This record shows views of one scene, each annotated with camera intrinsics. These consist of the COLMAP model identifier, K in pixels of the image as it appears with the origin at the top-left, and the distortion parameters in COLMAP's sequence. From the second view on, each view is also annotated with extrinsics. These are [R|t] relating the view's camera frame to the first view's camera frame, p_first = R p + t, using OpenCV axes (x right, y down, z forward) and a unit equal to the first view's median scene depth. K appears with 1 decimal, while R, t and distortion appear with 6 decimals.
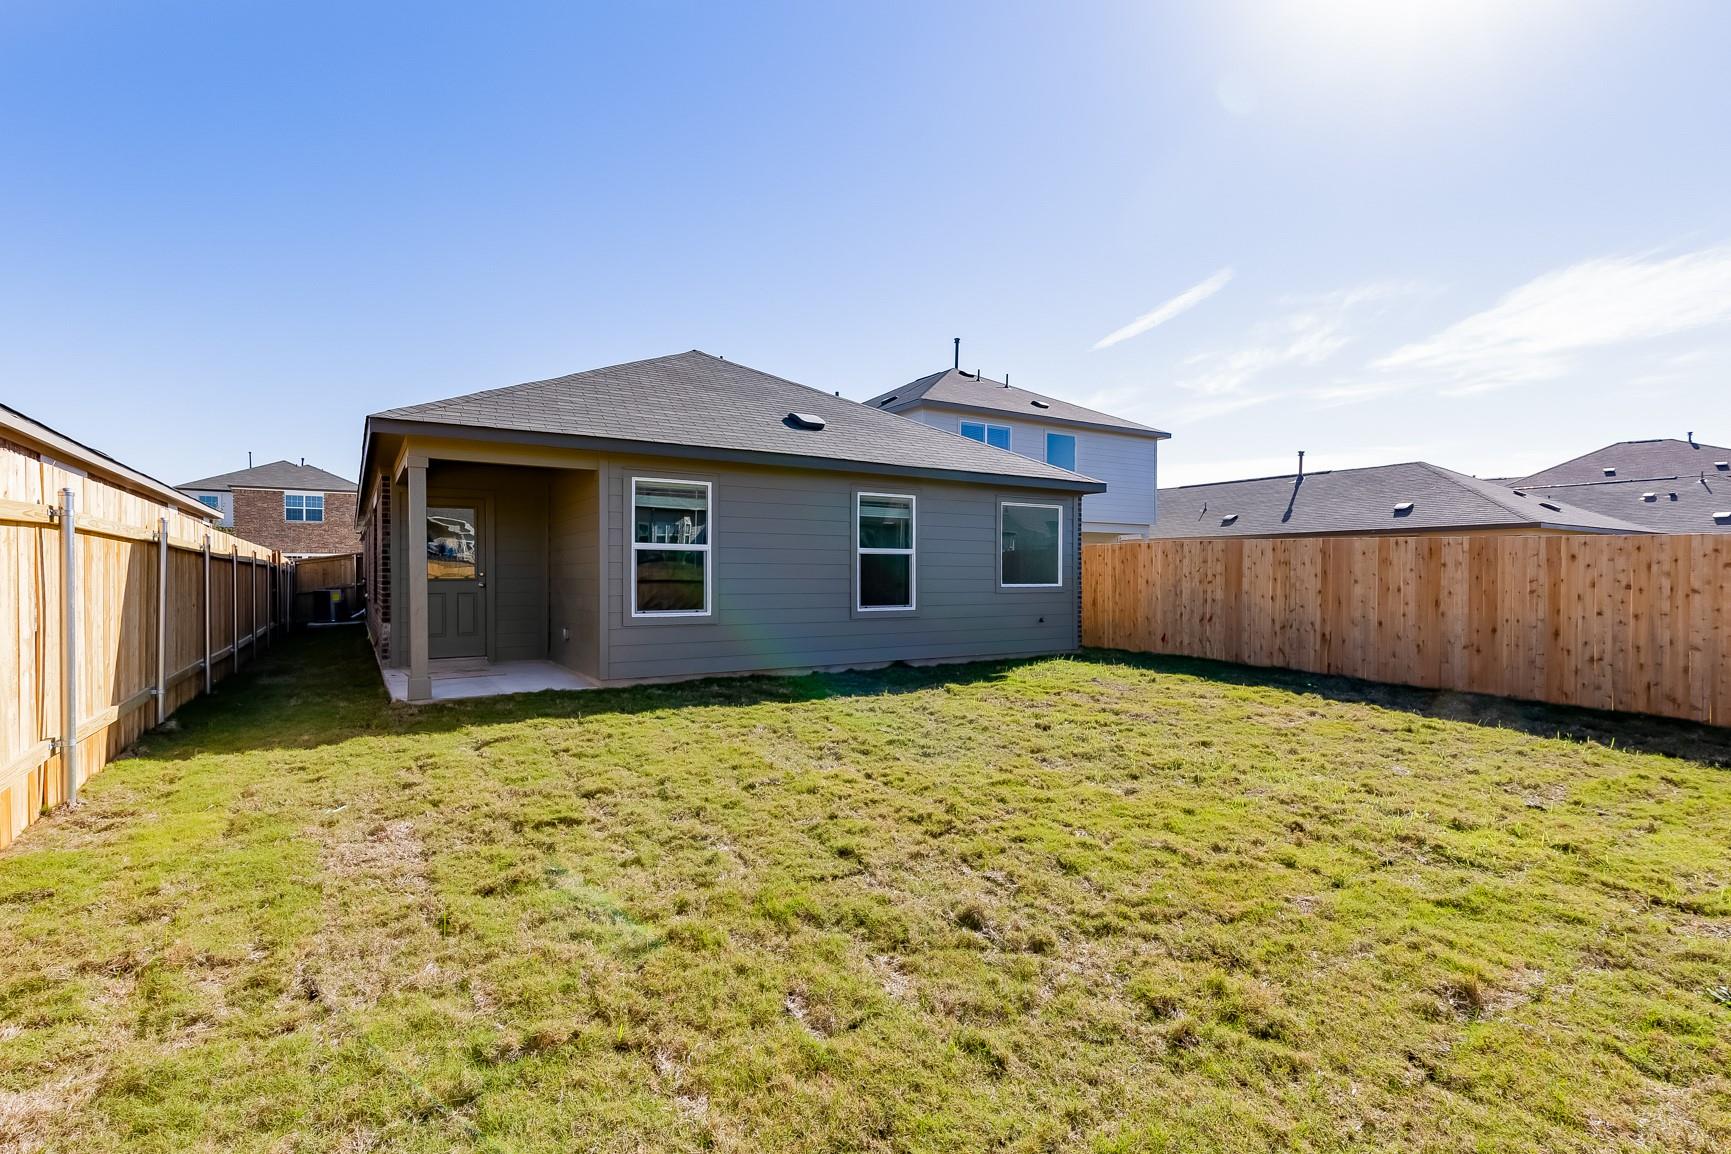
lens RADIAL K [[803.0, 0, 865.5], [0, 803.0, 577.0], [0, 0, 1]] dist [-0.000342, 0.000055]
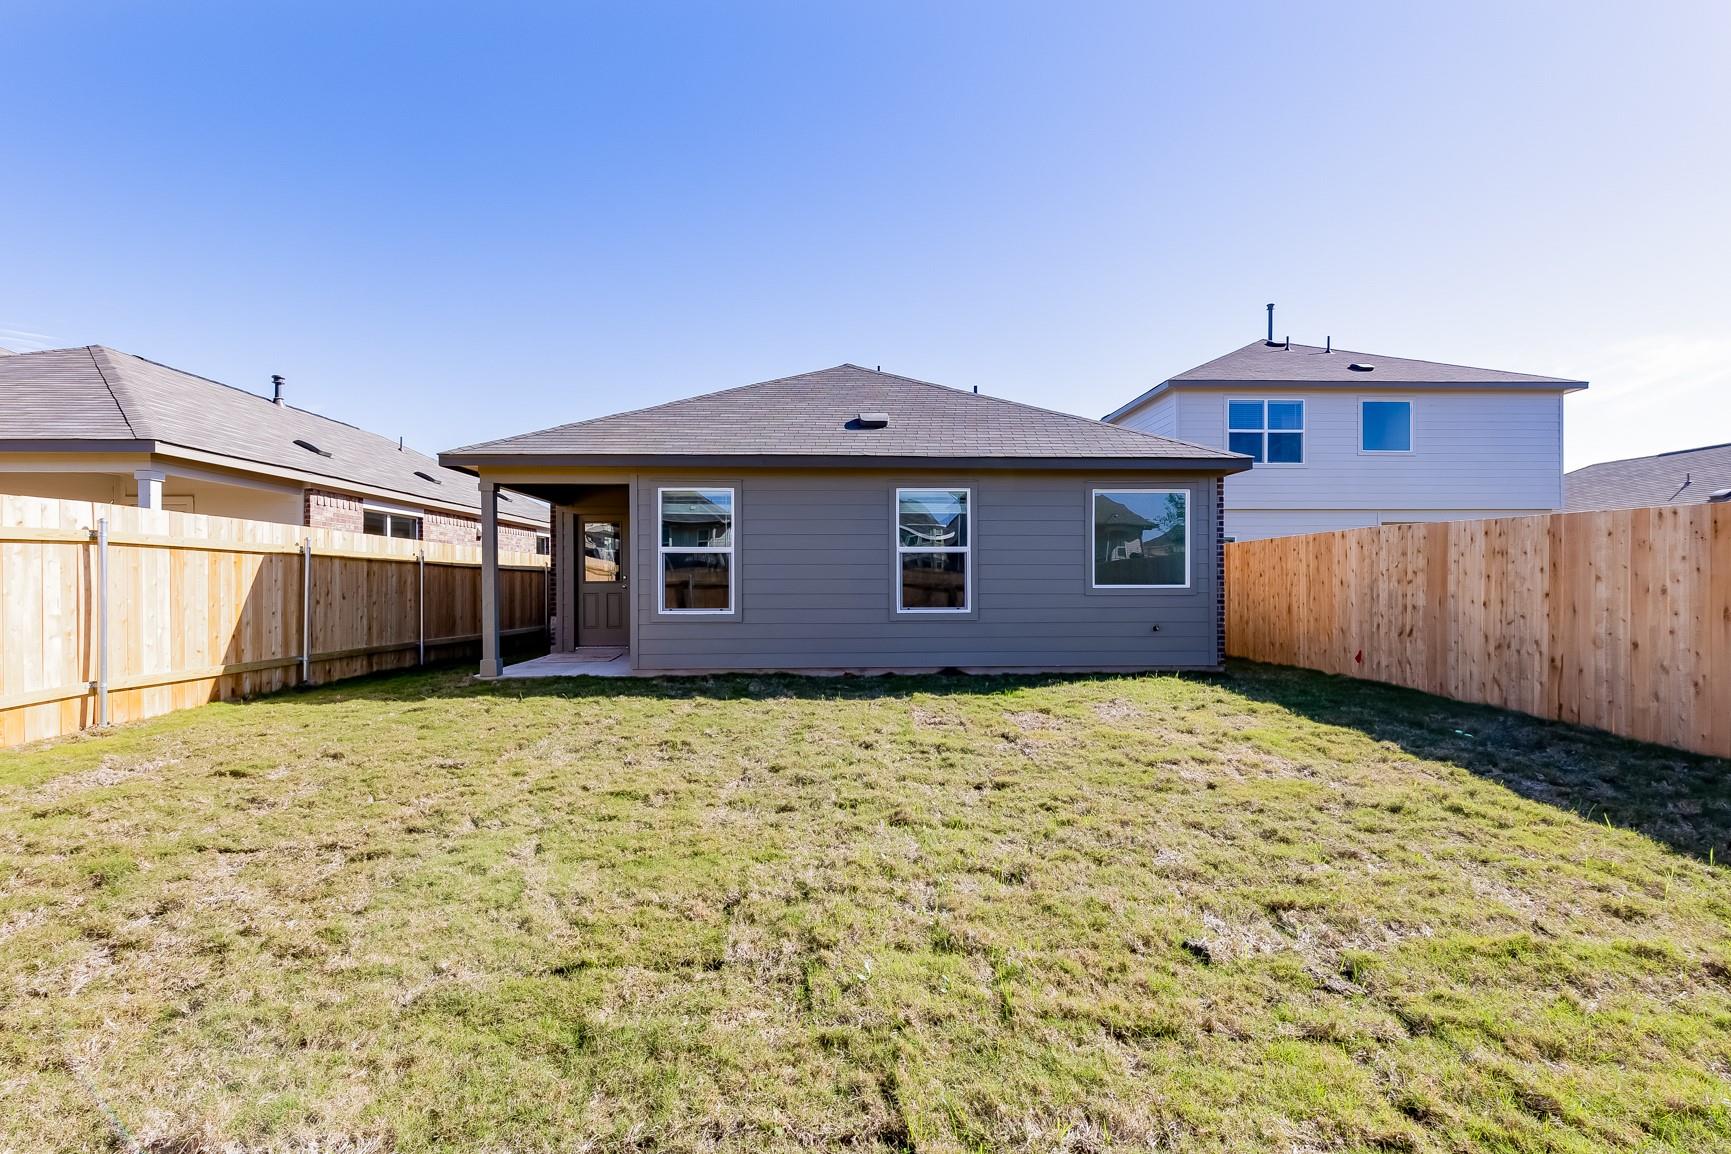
lens RADIAL K [[776.1, 0, 879.7], [0, 776.1, 578.8], [0, 0, 1]] dist [-0.002716, -0.000703]
pose [[0.868277, -0.006816, -0.496034, 0.408429], [0.002890, 0.999958, -0.008683, 0.009386], [0.496072, 0.006106, 0.868260, 0.177403]]
